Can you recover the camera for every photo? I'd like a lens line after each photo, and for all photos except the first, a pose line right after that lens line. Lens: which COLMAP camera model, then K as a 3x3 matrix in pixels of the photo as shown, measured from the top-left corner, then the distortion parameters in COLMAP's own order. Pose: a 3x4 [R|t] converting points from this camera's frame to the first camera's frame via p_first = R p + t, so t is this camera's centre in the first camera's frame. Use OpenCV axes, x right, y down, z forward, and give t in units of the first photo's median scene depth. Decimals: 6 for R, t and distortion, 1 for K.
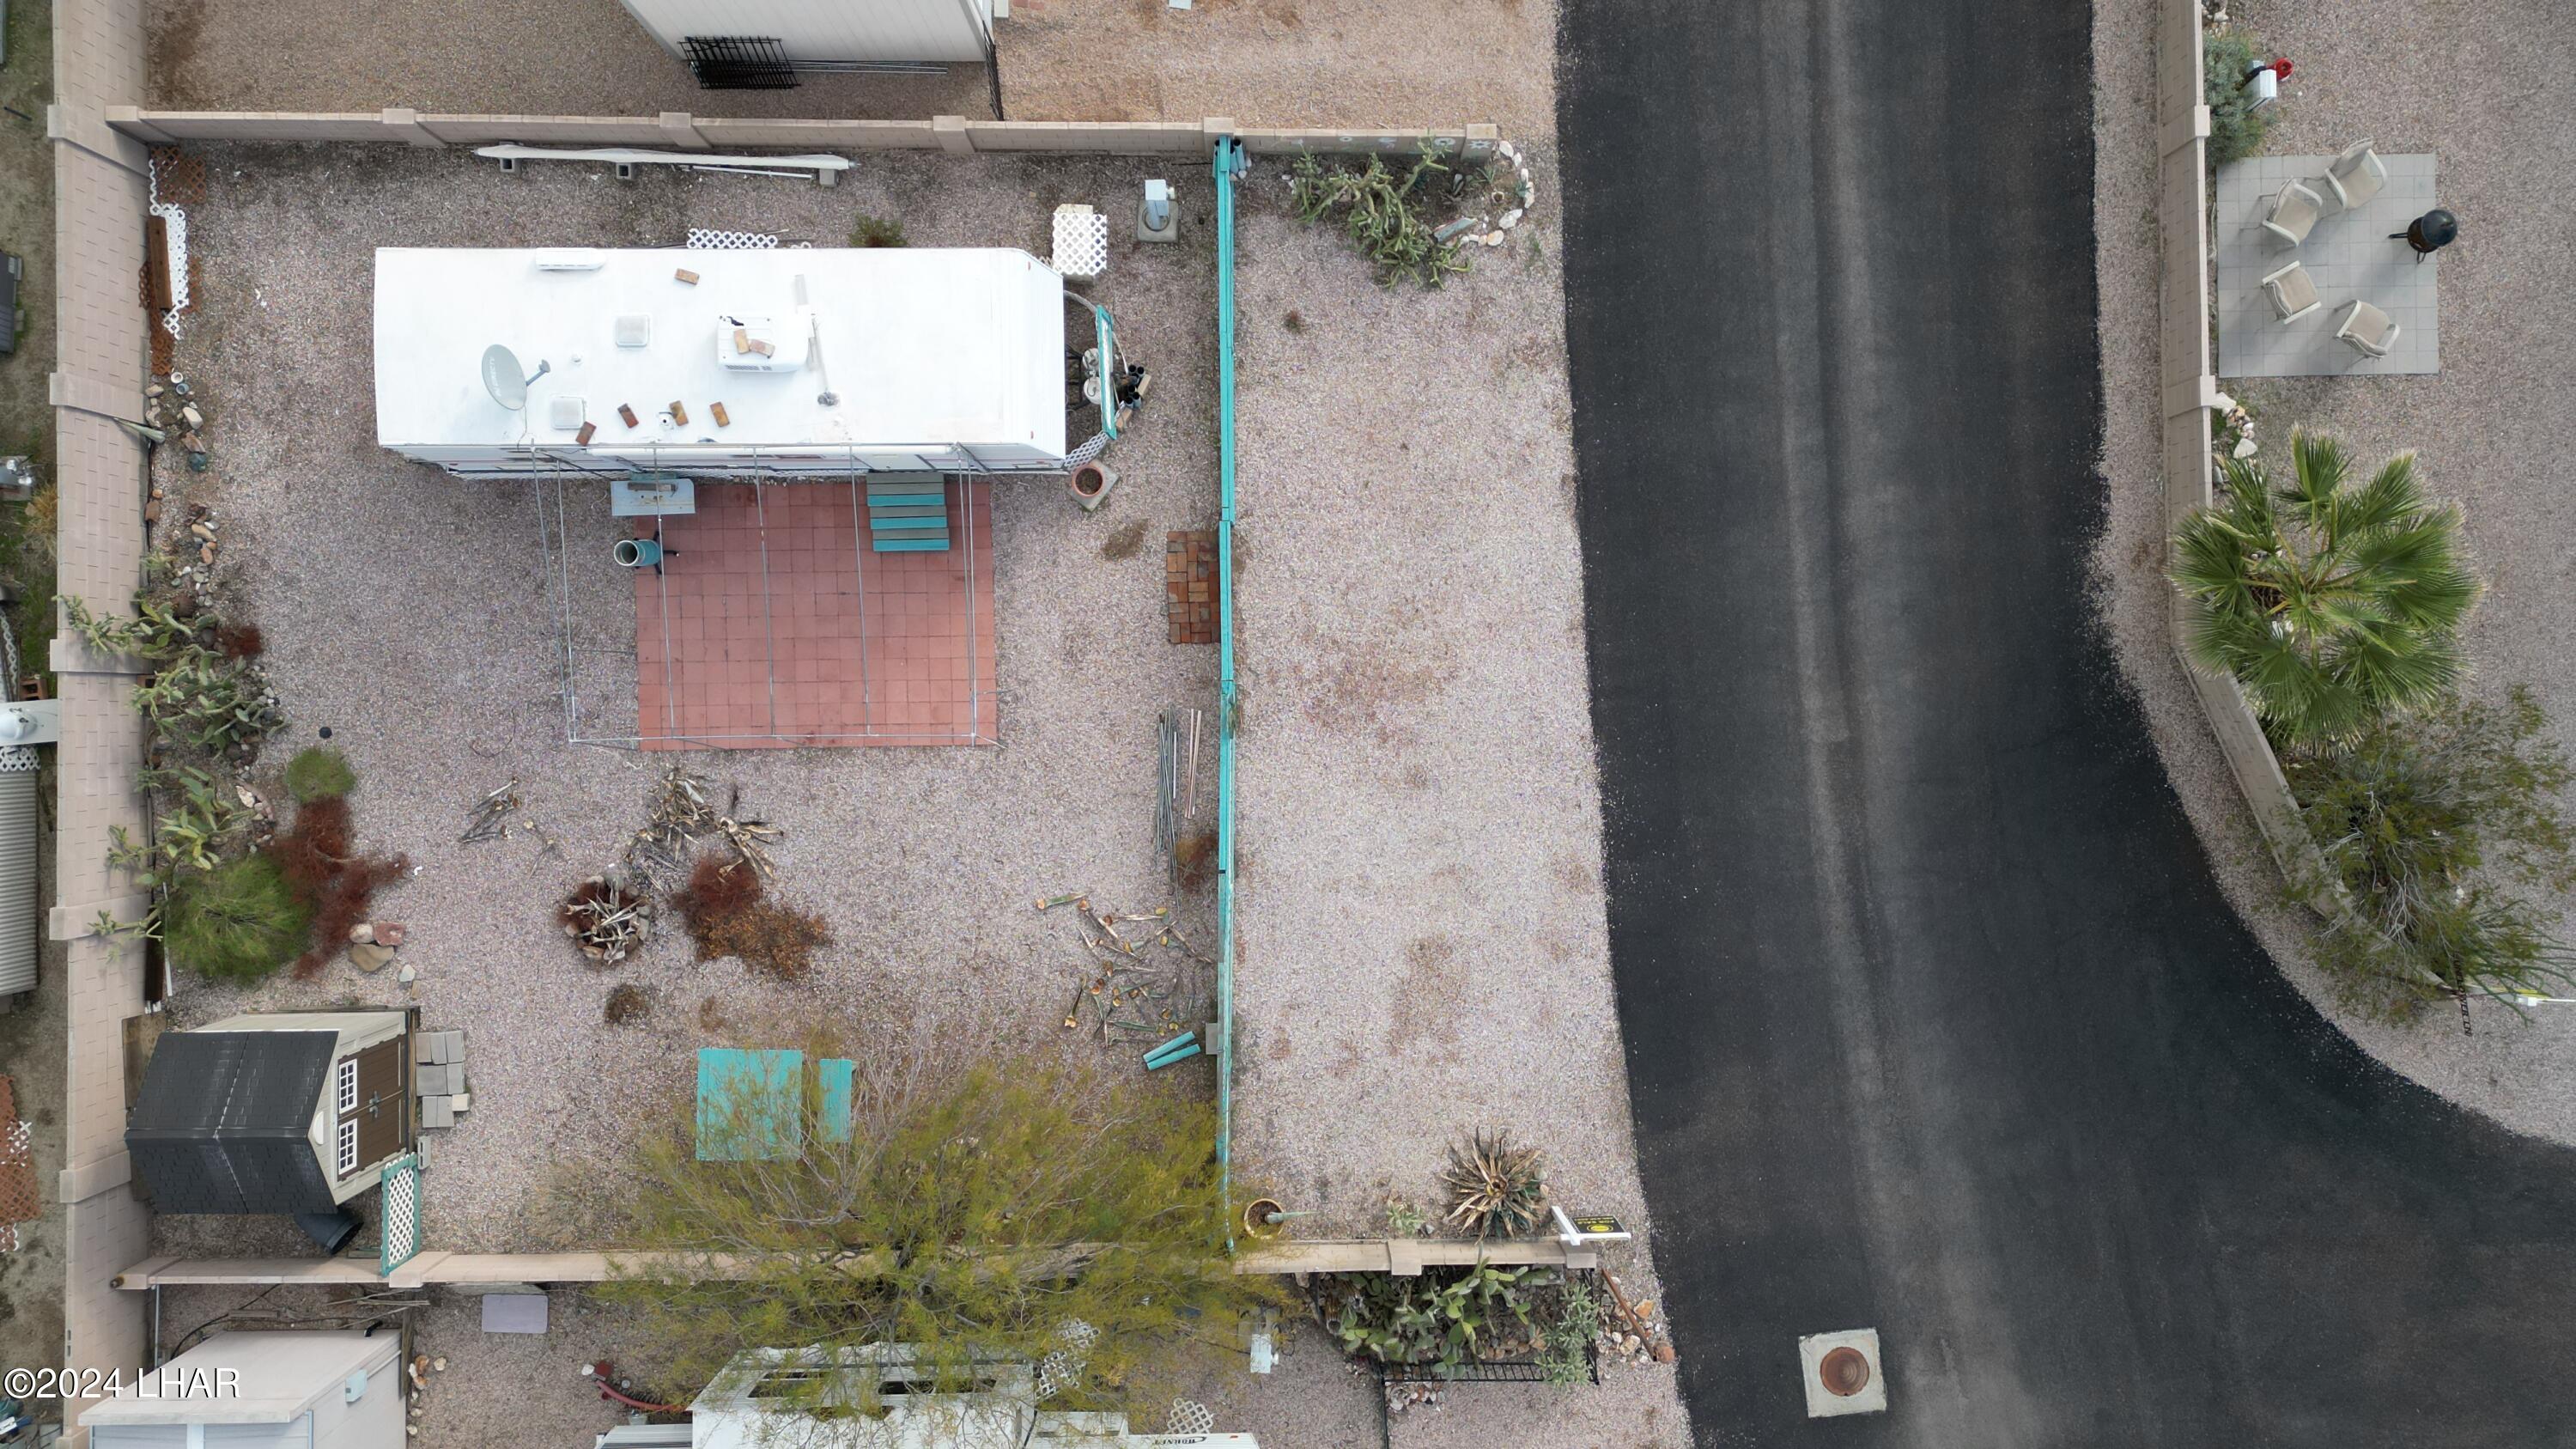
lens RADIAL K [[1776.6, 0, 1290.7], [0, 1776.6, 719.0], [0, 0, 1]] dist [0.088405, -0.090770]
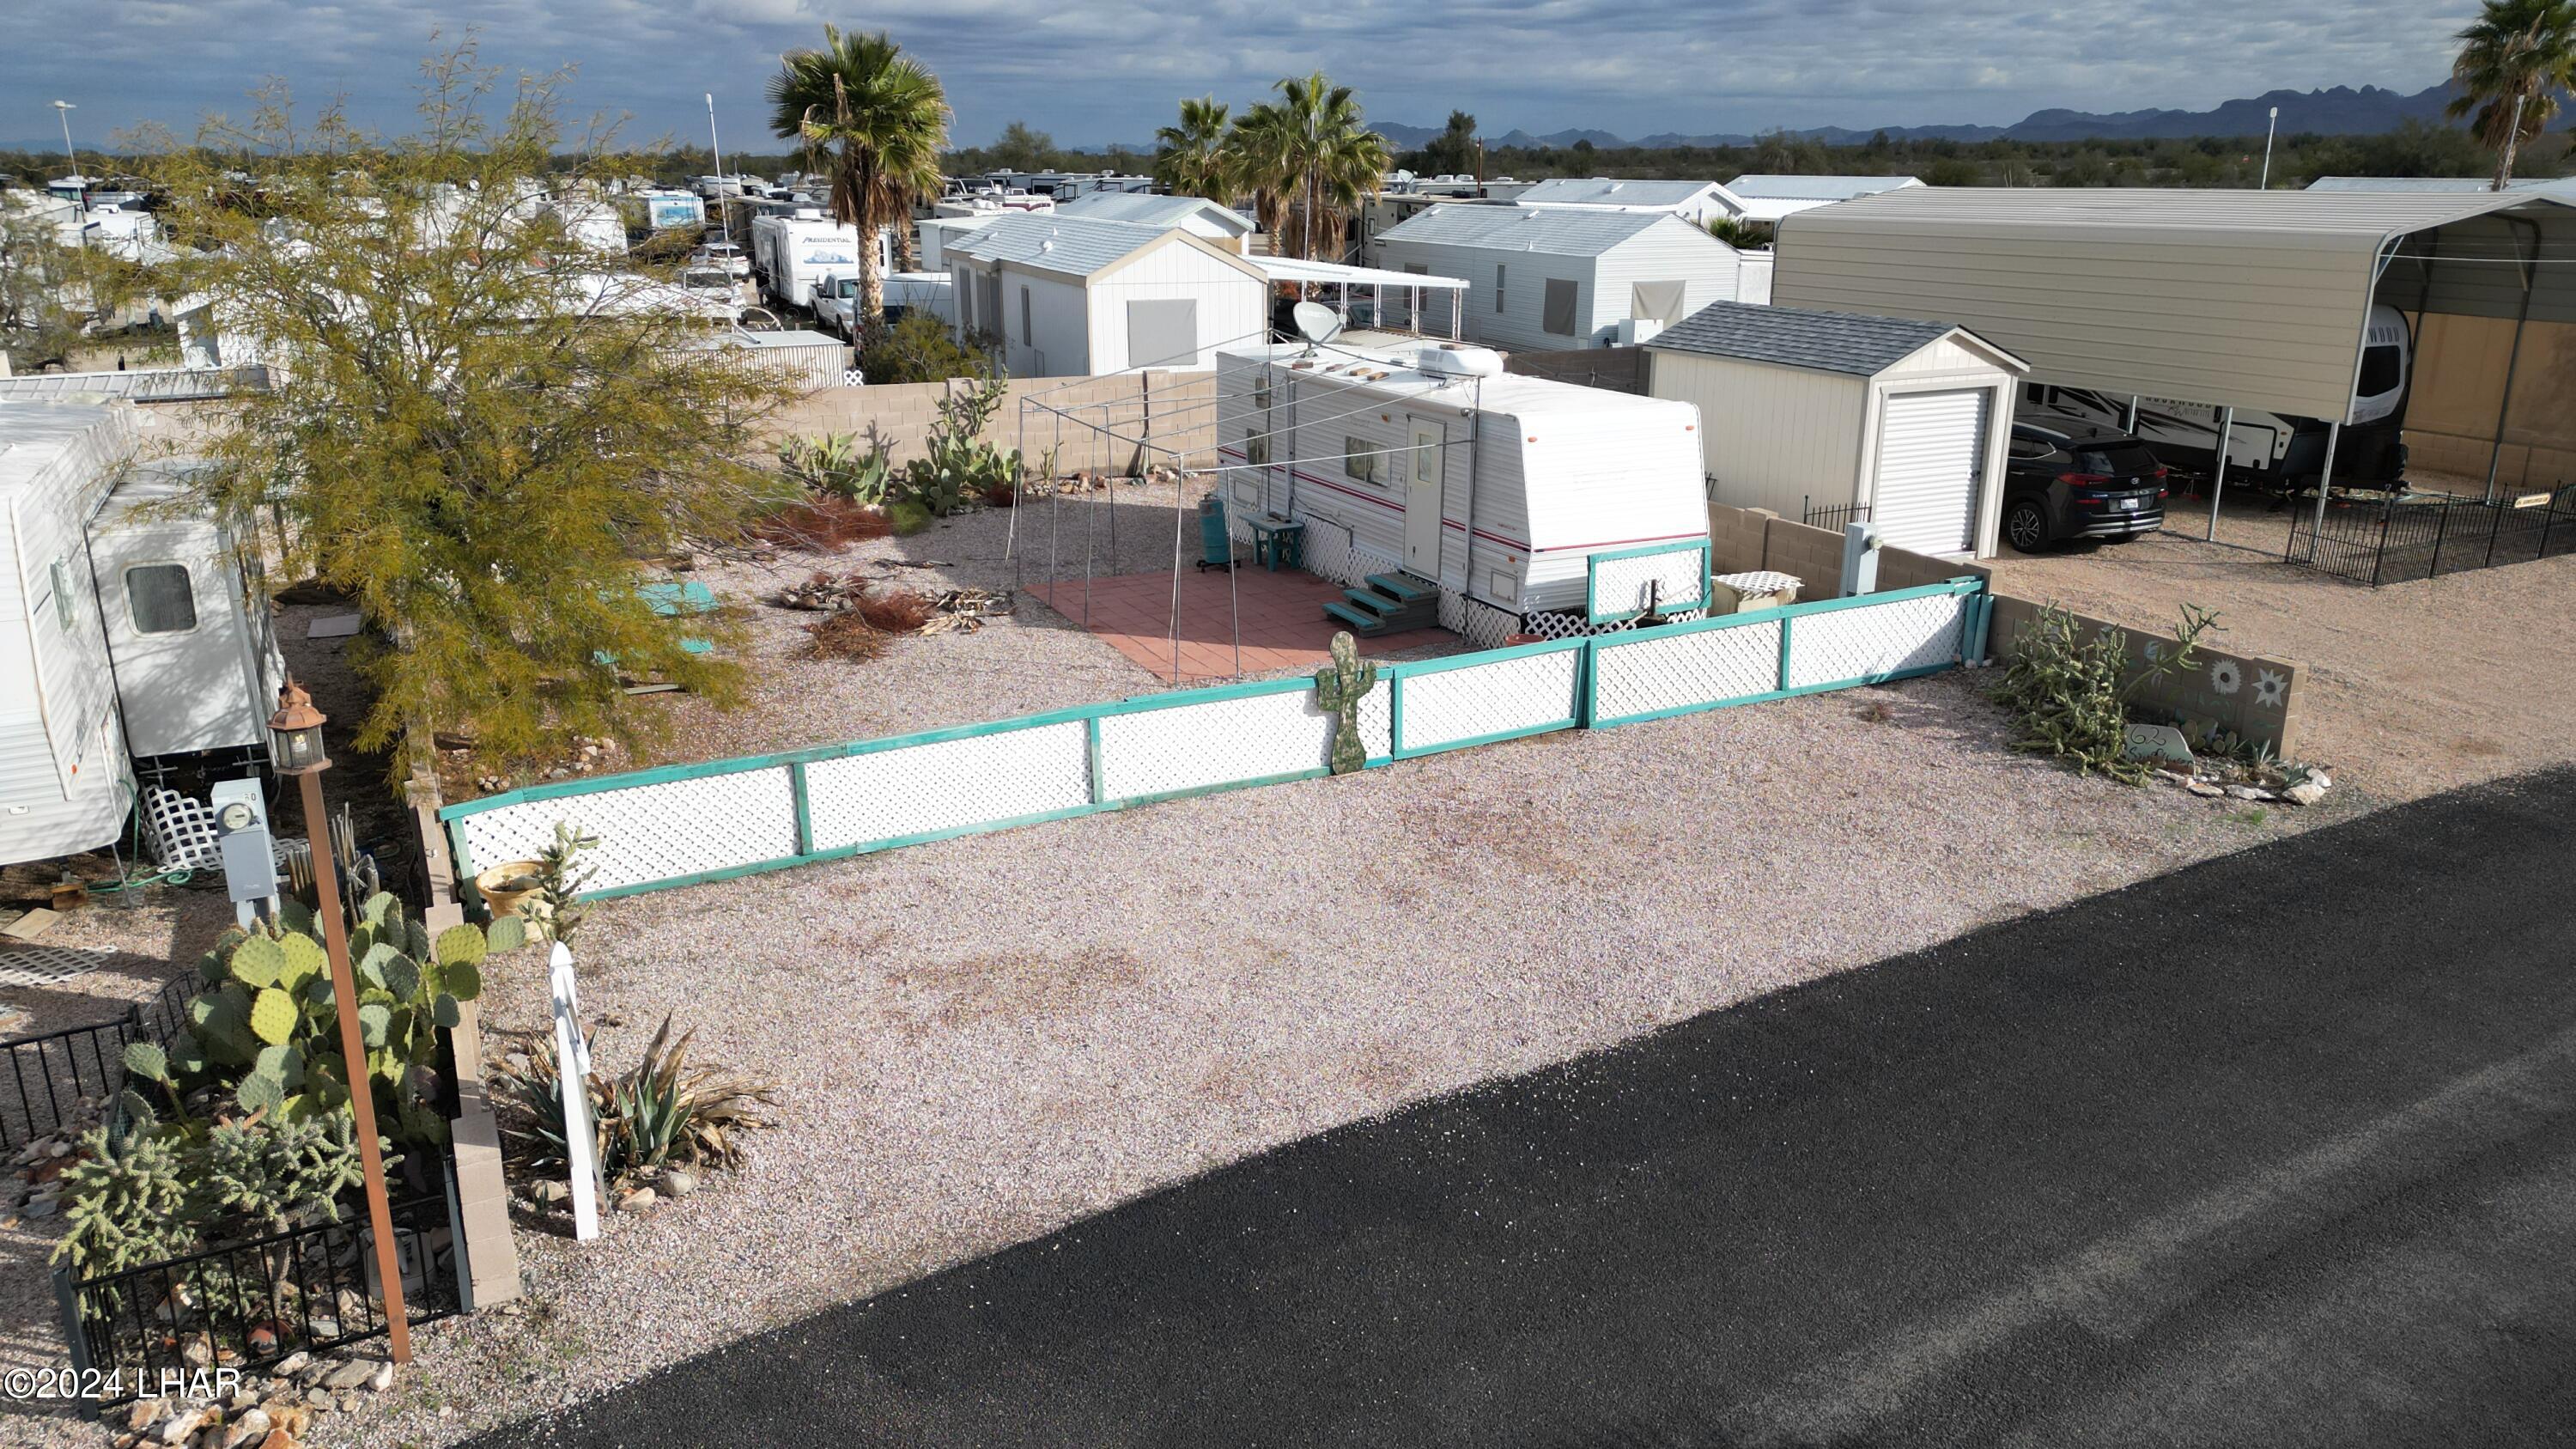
lens RADIAL K [[1790.4, 0, 1304.7], [0, 1790.4, 713.6], [0, 0, 1]] dist [0.085817, -0.087688]
pose [[0.447314, 0.253977, -0.857558, 0.515696], [-0.894376, 0.128195, -0.428552, 0.289139], [0.001093, 0.958677, 0.284494, 0.788334]]
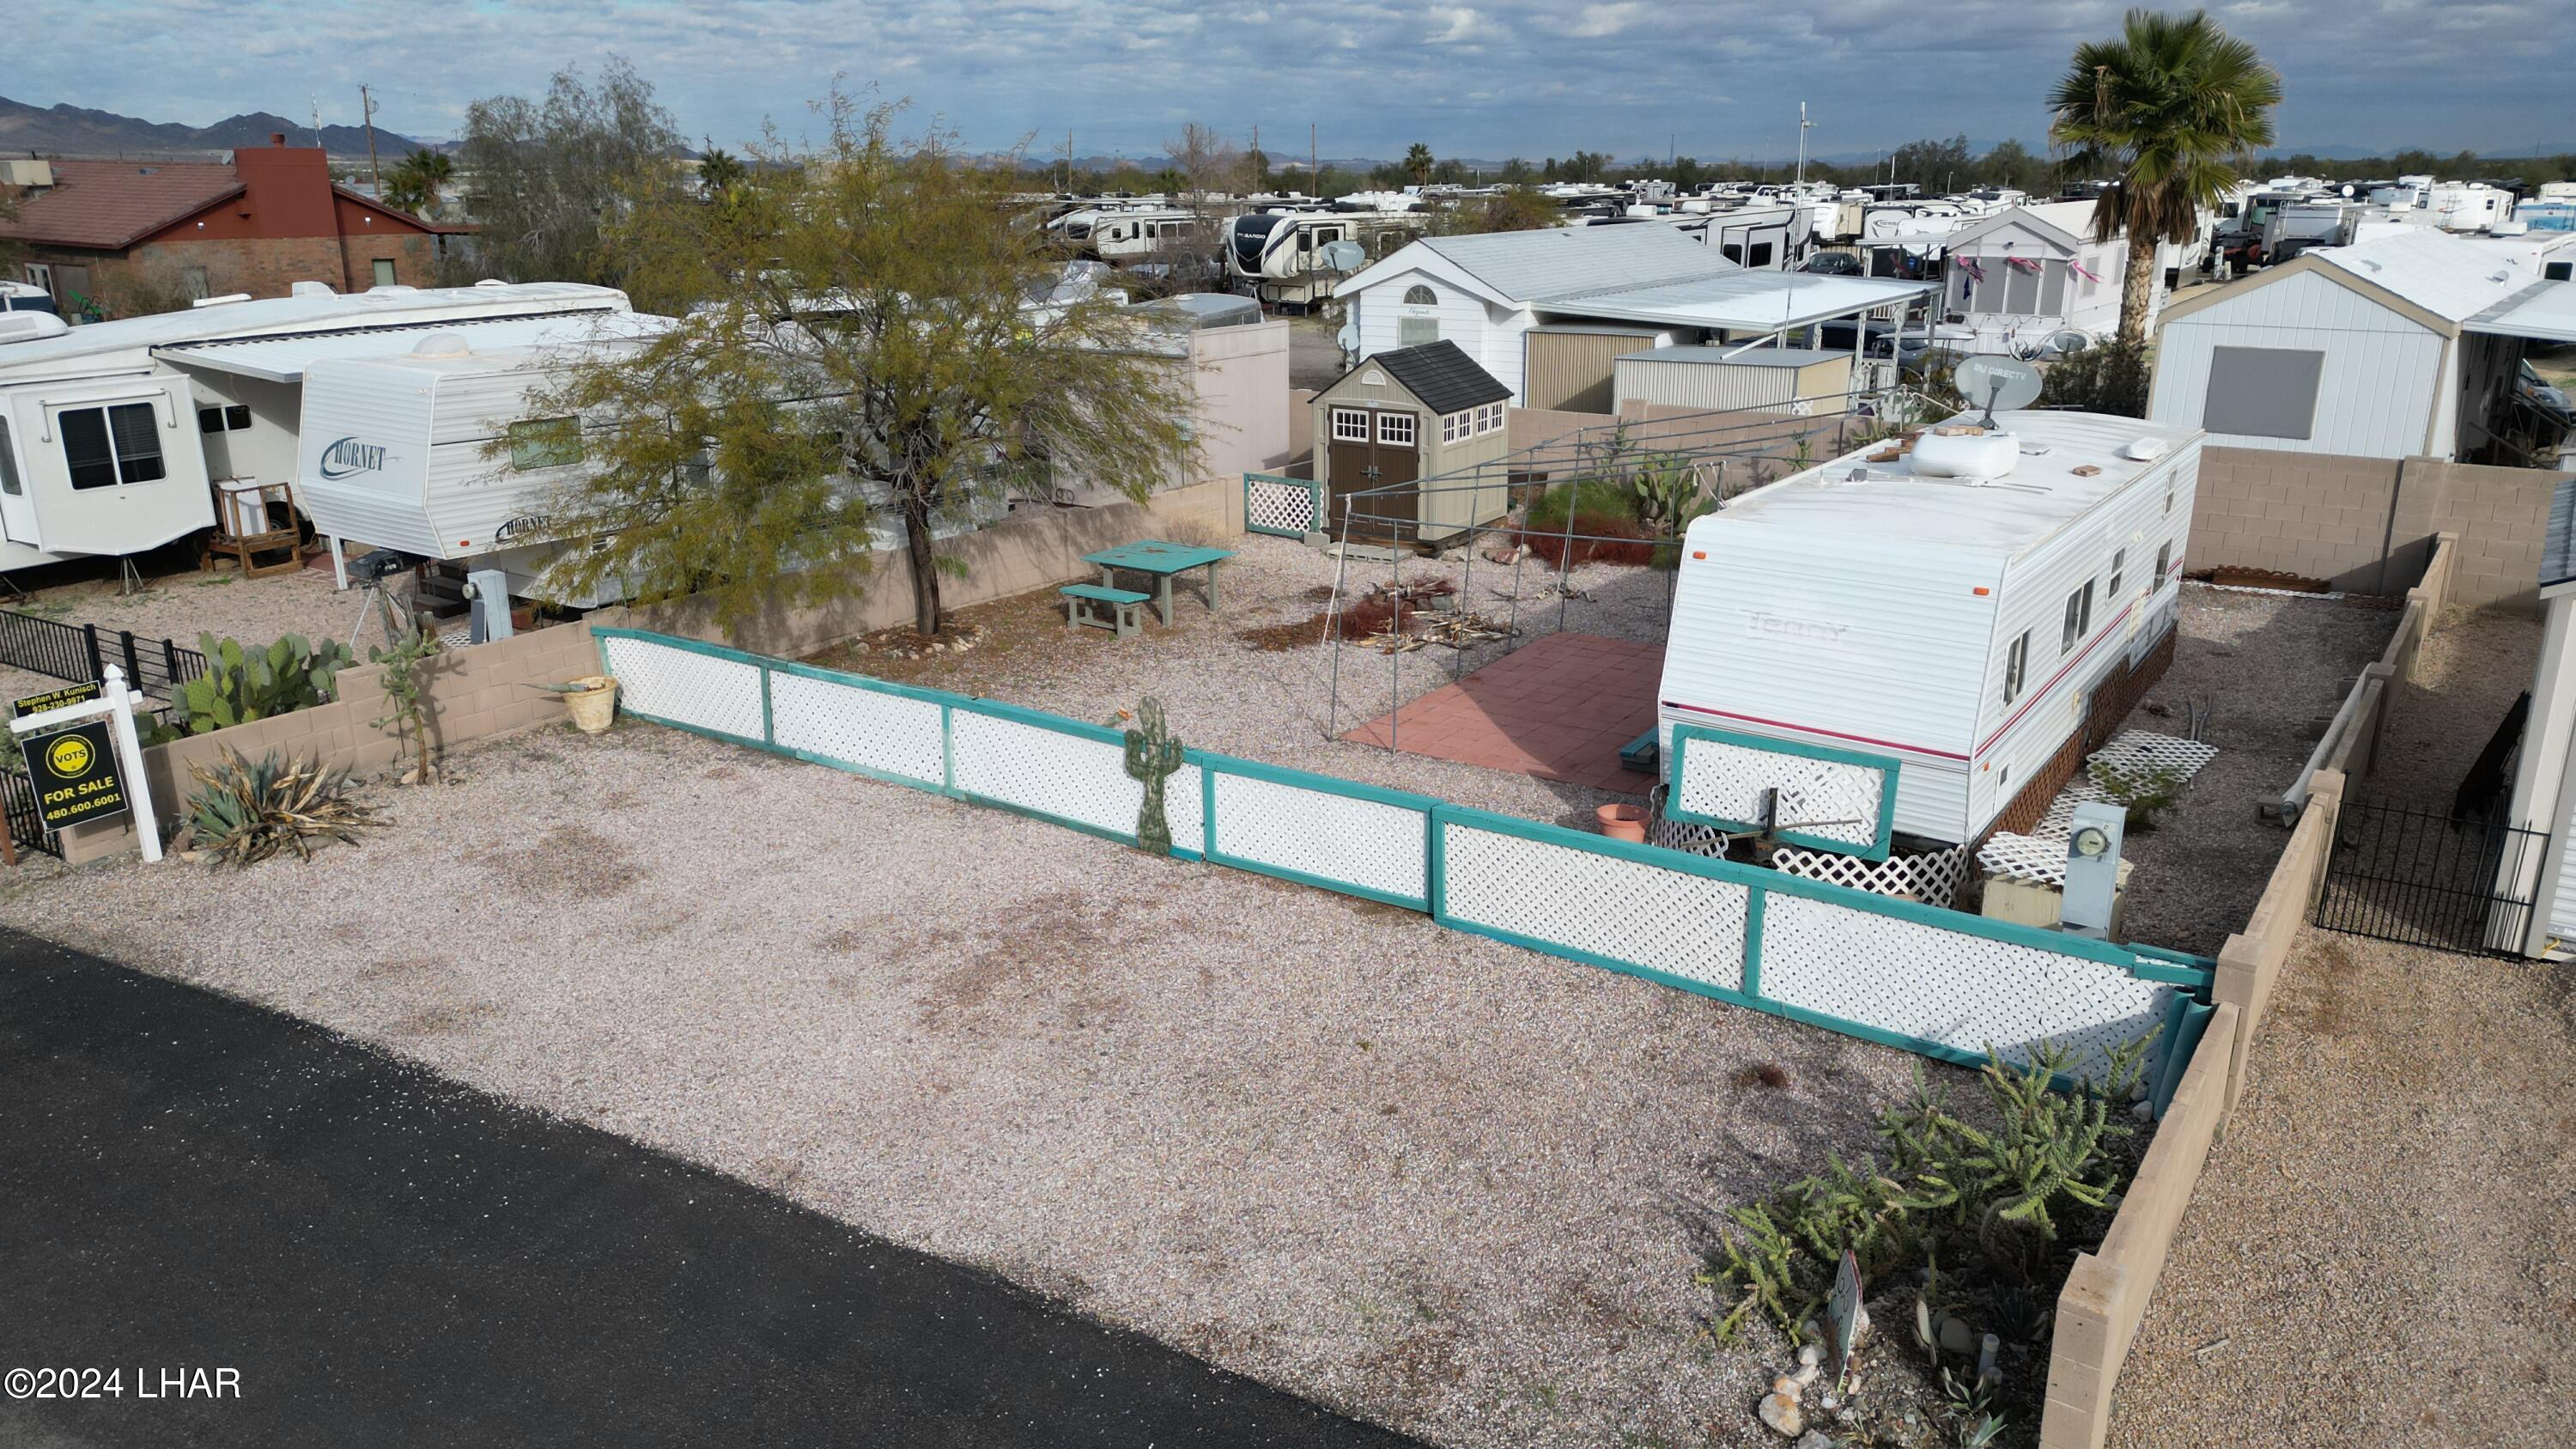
lens RADIAL K [[1790.4, 0, 1304.7], [0, 1790.4, 713.6], [0, 0, 1]] dist [0.085817, -0.087688]
pose [[-0.571282, 0.230957, -0.787589, 0.393203], [-0.820731, -0.167938, 0.546074, -0.355579], [-0.006146, 0.958361, 0.285494, 0.782600]]
